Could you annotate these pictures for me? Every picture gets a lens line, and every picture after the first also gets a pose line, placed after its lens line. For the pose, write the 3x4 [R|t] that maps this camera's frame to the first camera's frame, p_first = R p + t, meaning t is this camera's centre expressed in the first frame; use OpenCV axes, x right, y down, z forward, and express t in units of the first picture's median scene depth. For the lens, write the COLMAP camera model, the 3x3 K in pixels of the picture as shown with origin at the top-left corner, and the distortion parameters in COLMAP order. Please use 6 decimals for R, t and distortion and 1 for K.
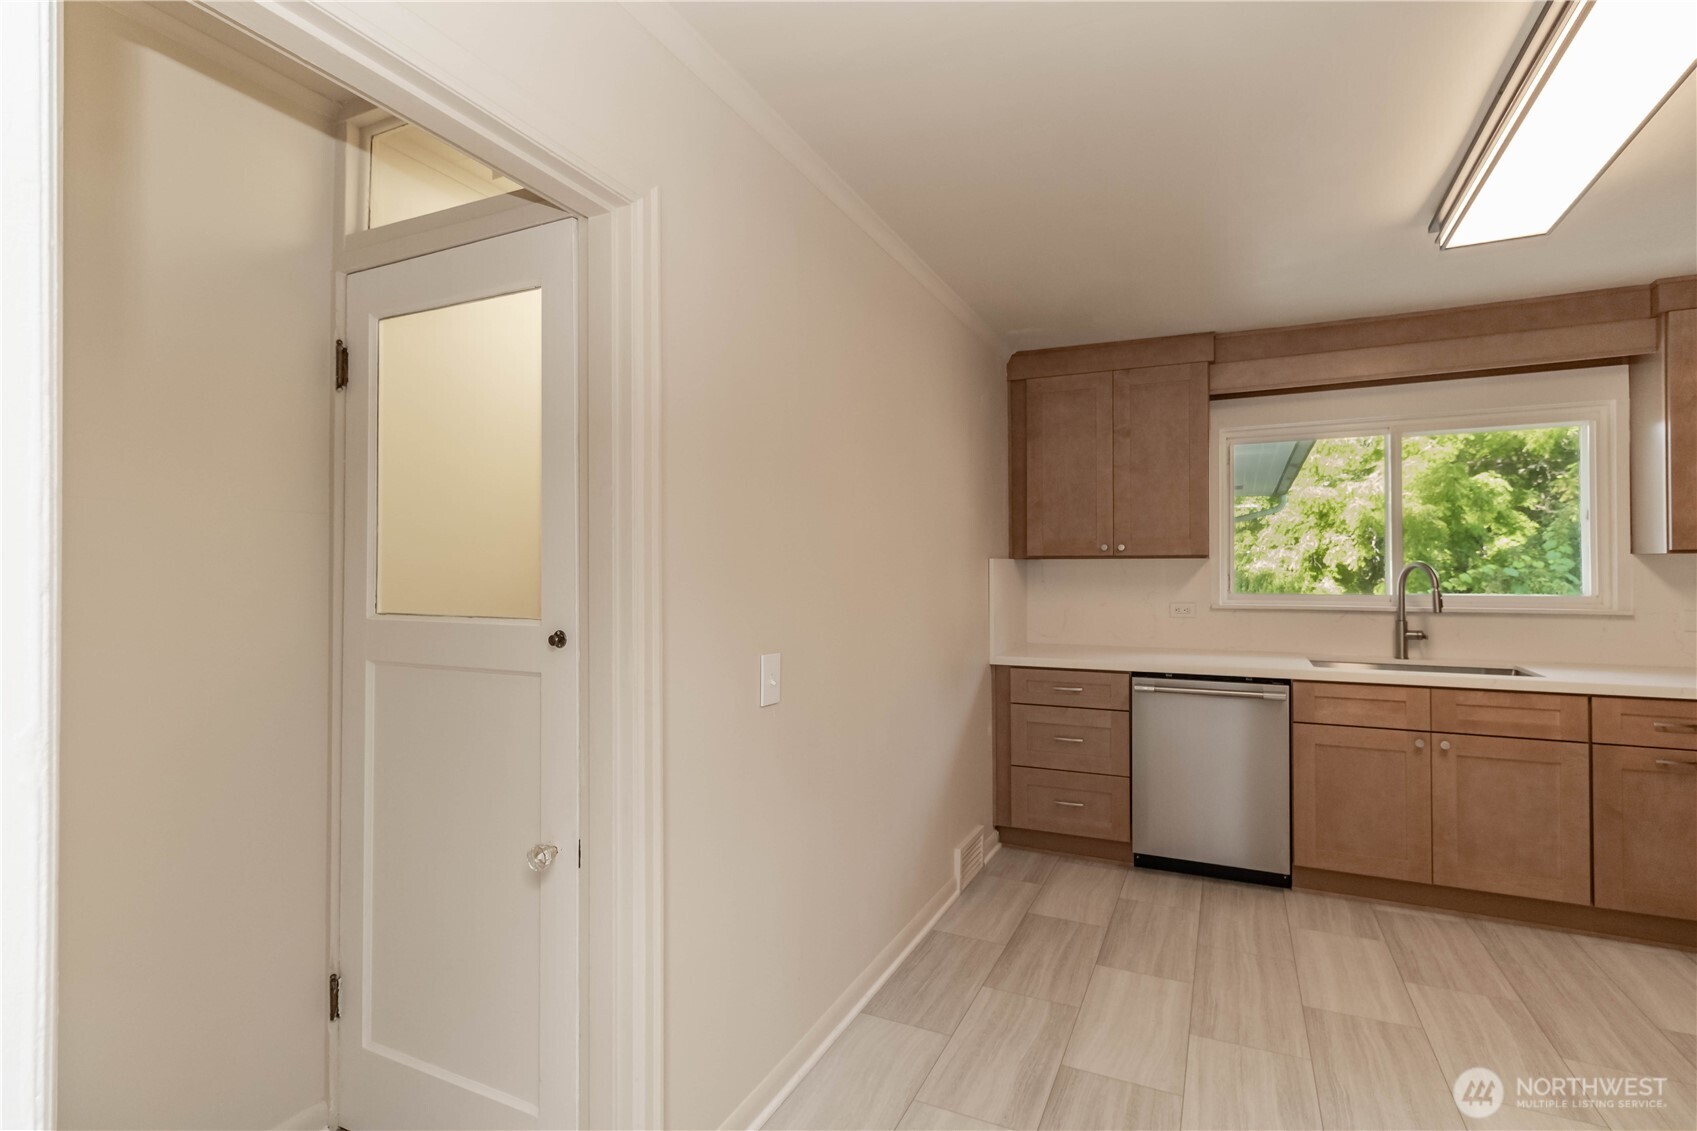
lens RADIAL K [[788.1, 0, 874.0], [0, 788.1, 563.4], [0, 0, 1]] dist [0.010104, -0.000244]
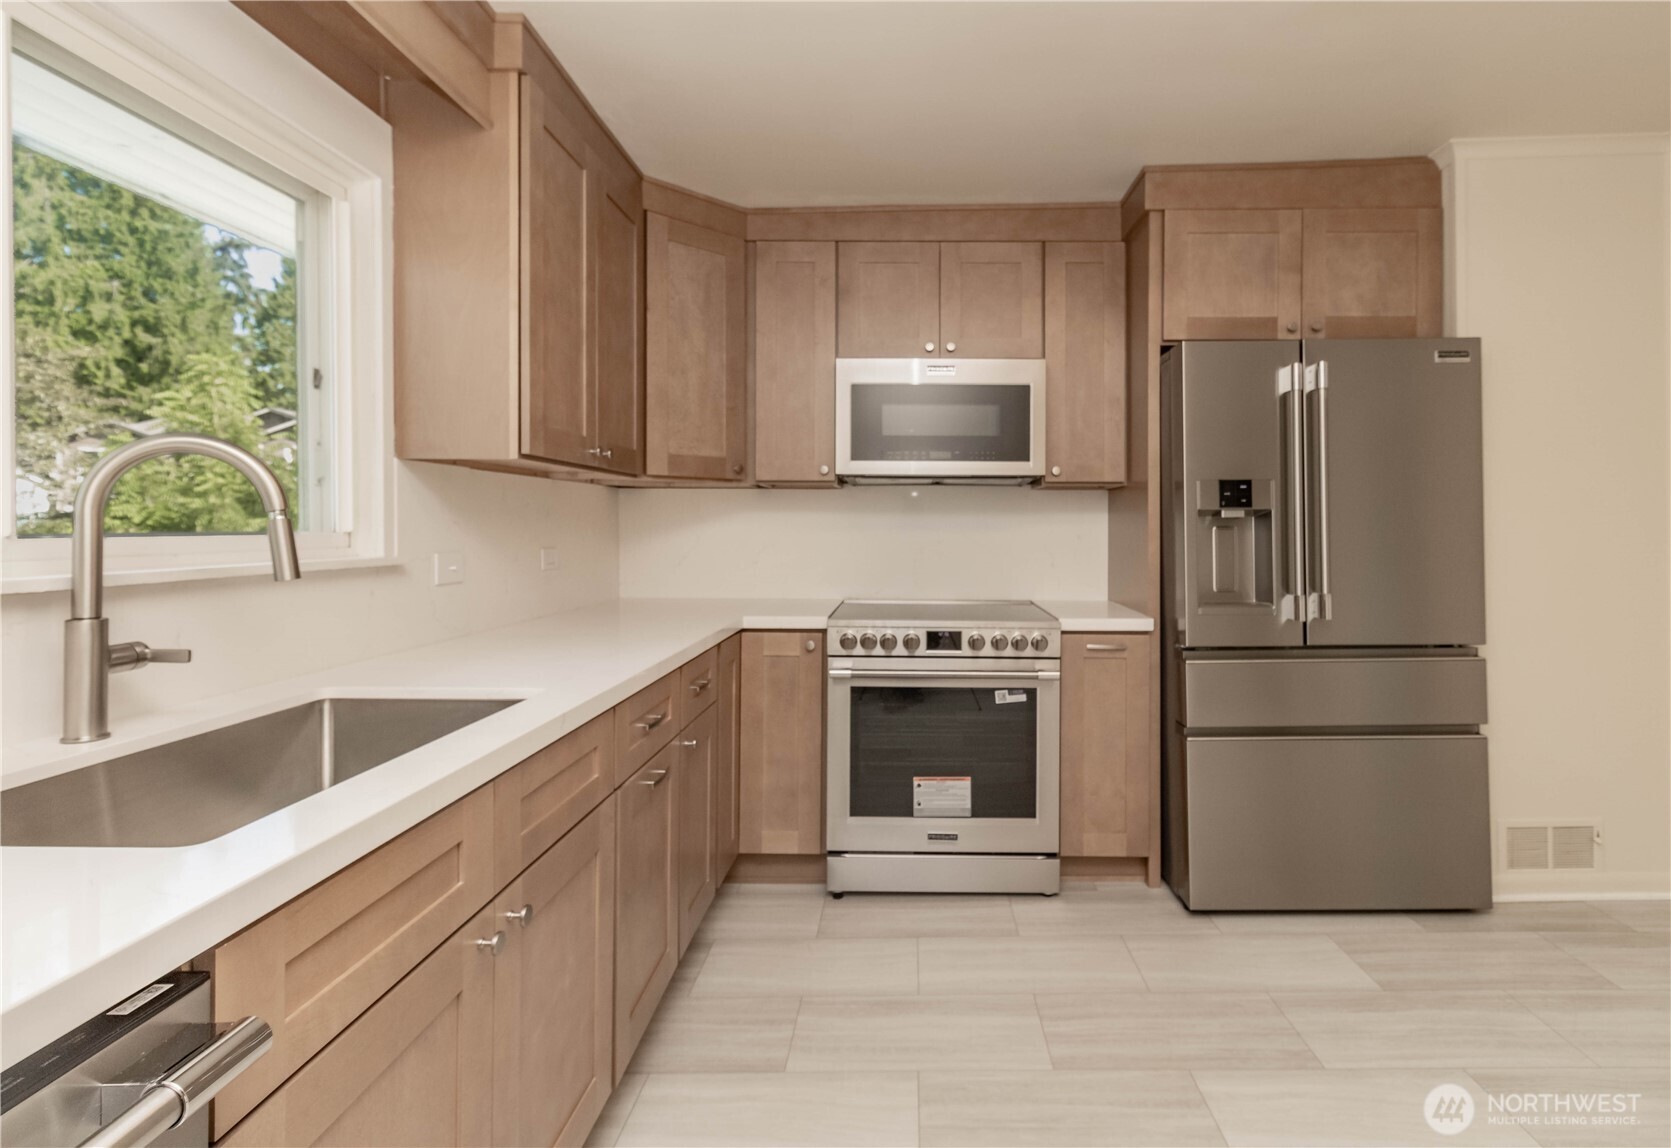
lens RADIAL K [[826.5, 0, 903.9], [0, 826.5, 522.3], [0, 0, 1]] dist [0.004092, 0.000528]
pose [[-0.406954, 0.008452, 0.913410, 0.252096], [-0.004850, 0.999923, -0.011414, 0.039292], [-0.913436, -0.009075, -0.406882, 0.890975]]
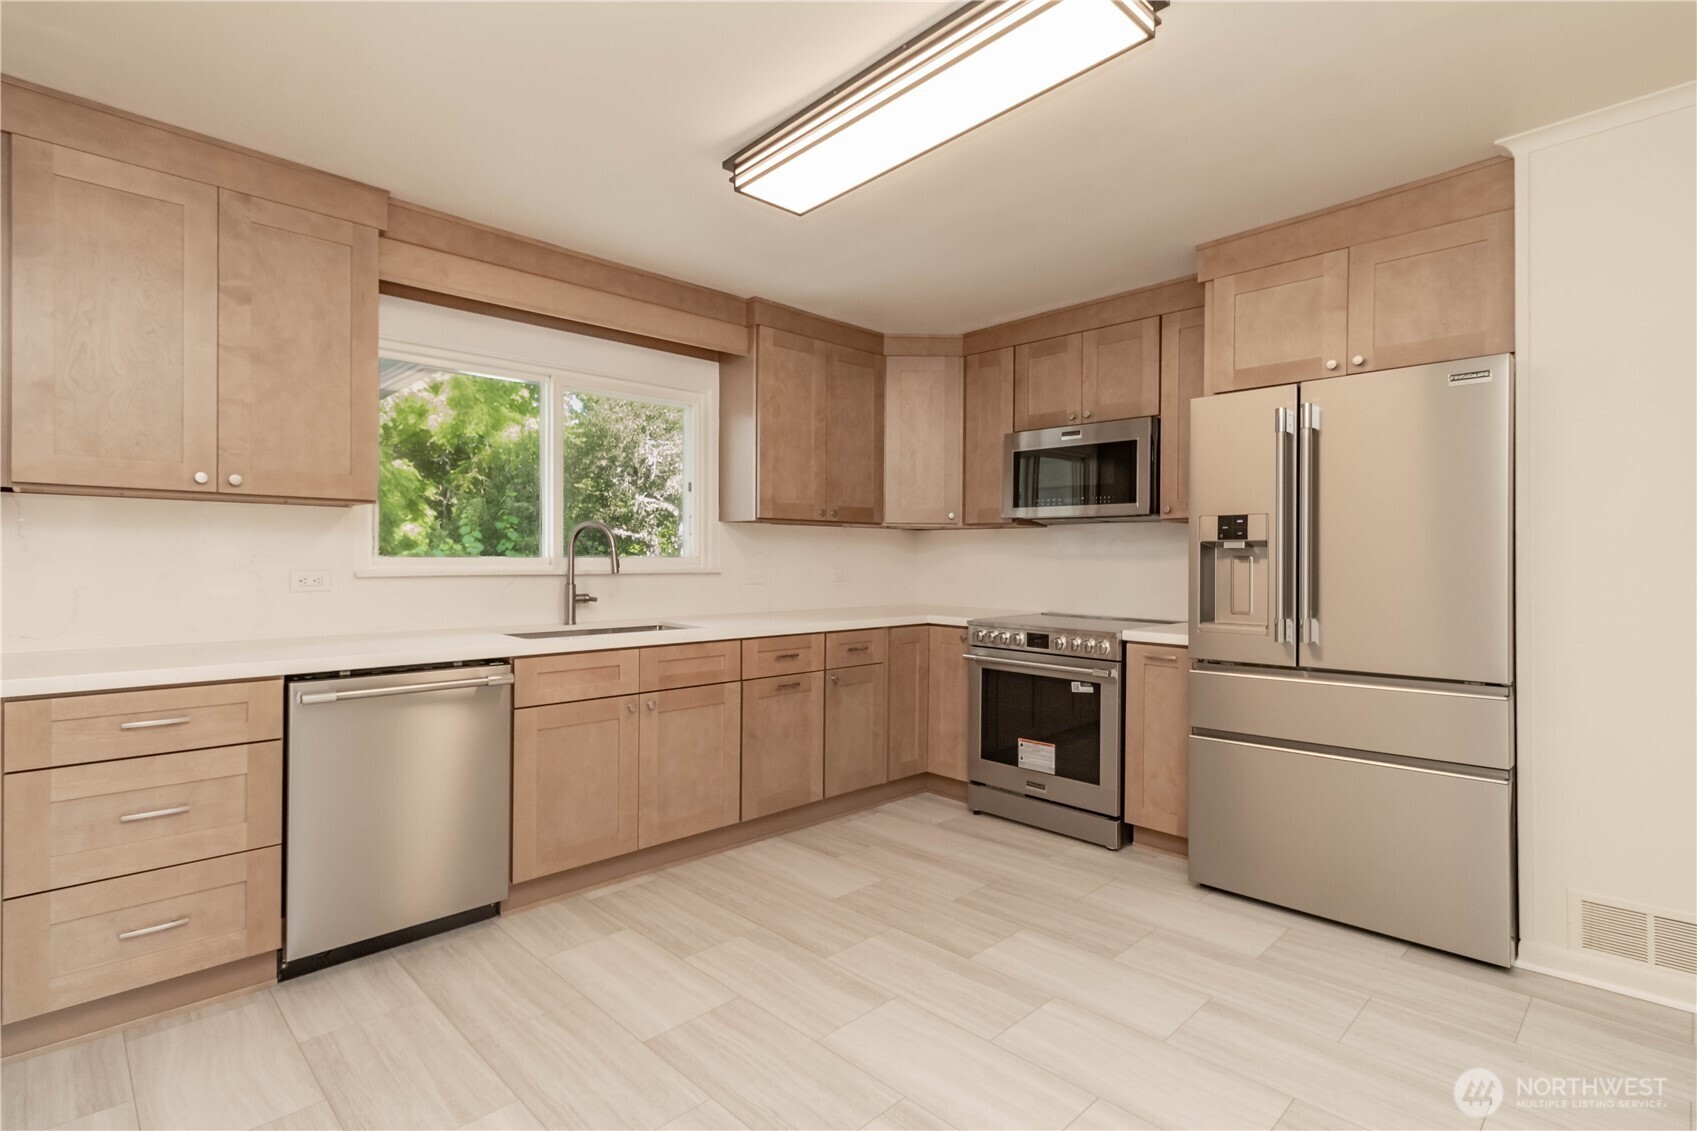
lens RADIAL K [[821.4, 0, 850.8], [0, 821.4, 557.3], [0, 0, 1]] dist [0.001293, -0.000073]
pose [[0.360831, 0.004992, 0.932618, -0.127264], [-0.012429, 0.999923, -0.000544, 0.039612], [-0.932549, -0.011395, 0.360865, 0.360472]]
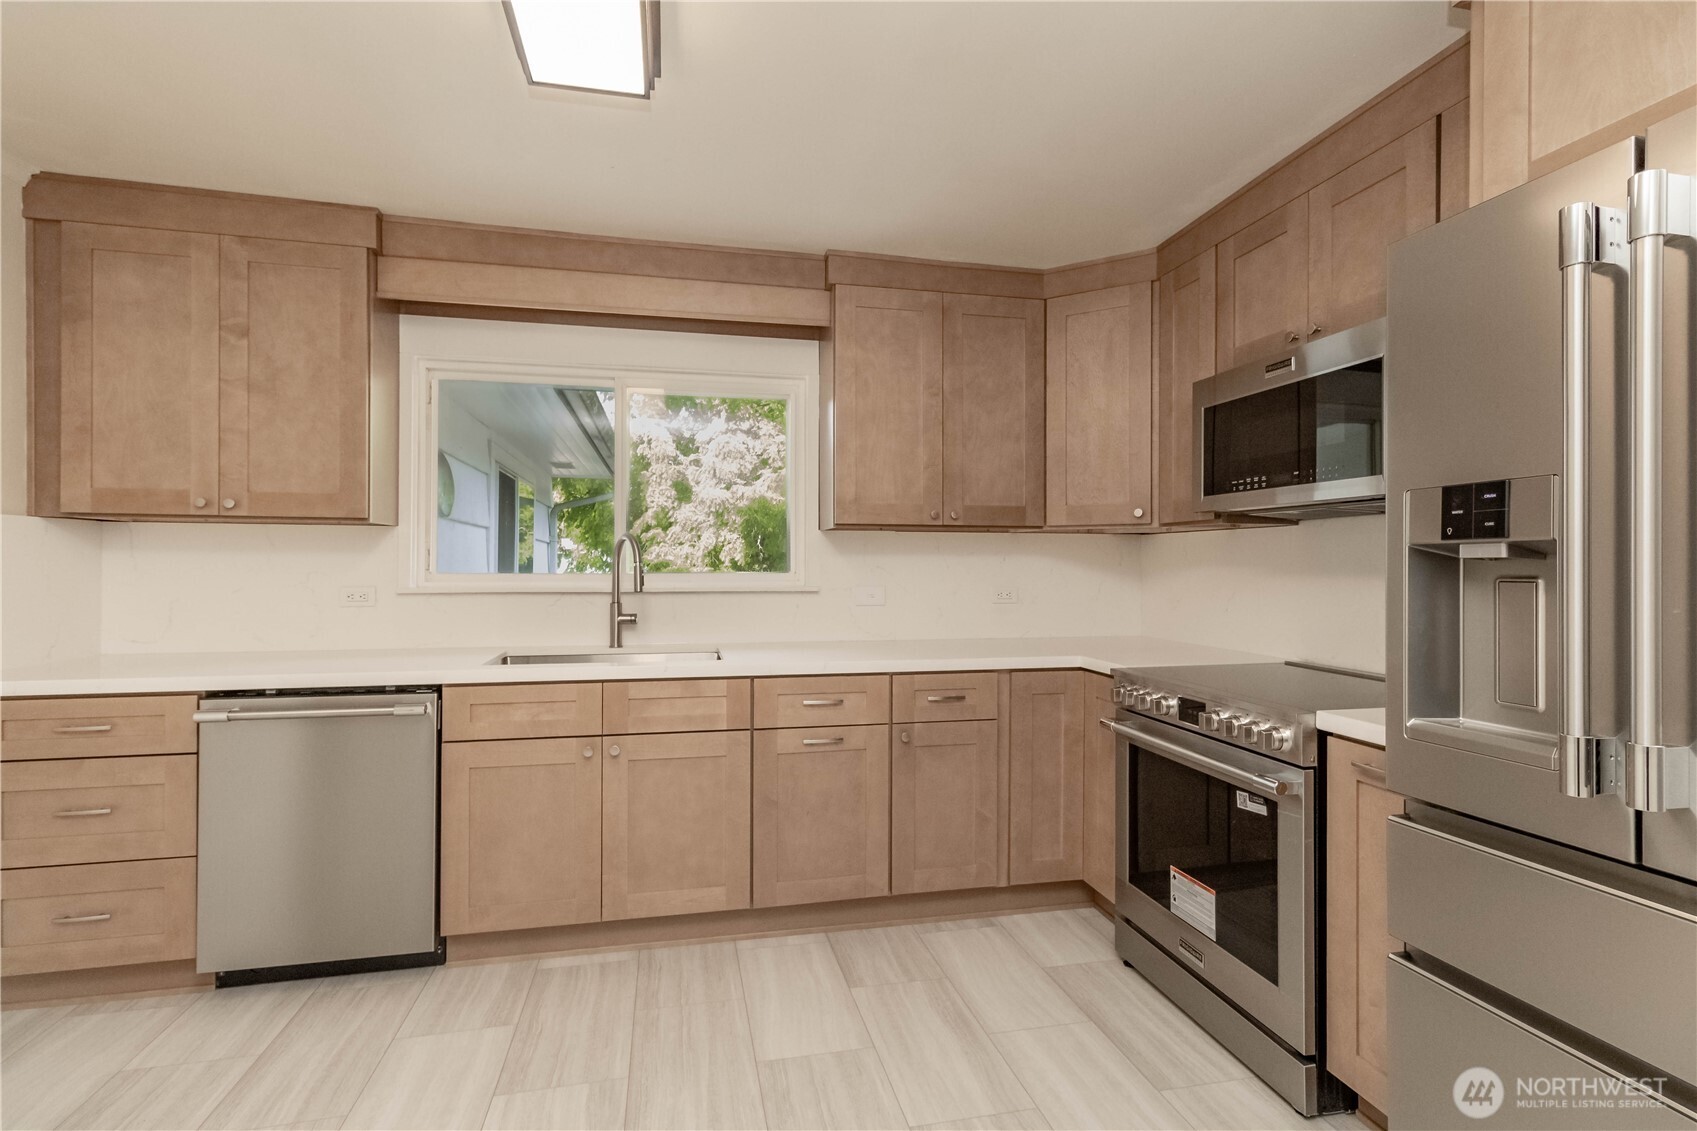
lens RADIAL K [[792.9, 0, 845.3], [0, 792.9, 562.9], [0, 0, 1]] dist [0.004012, -0.000002]
pose [[0.800957, 0.007787, 0.598671, 0.372373], [-0.008992, 0.999959, -0.000976, 0.029634], [-0.598654, -0.004601, 0.800994, 0.176450]]
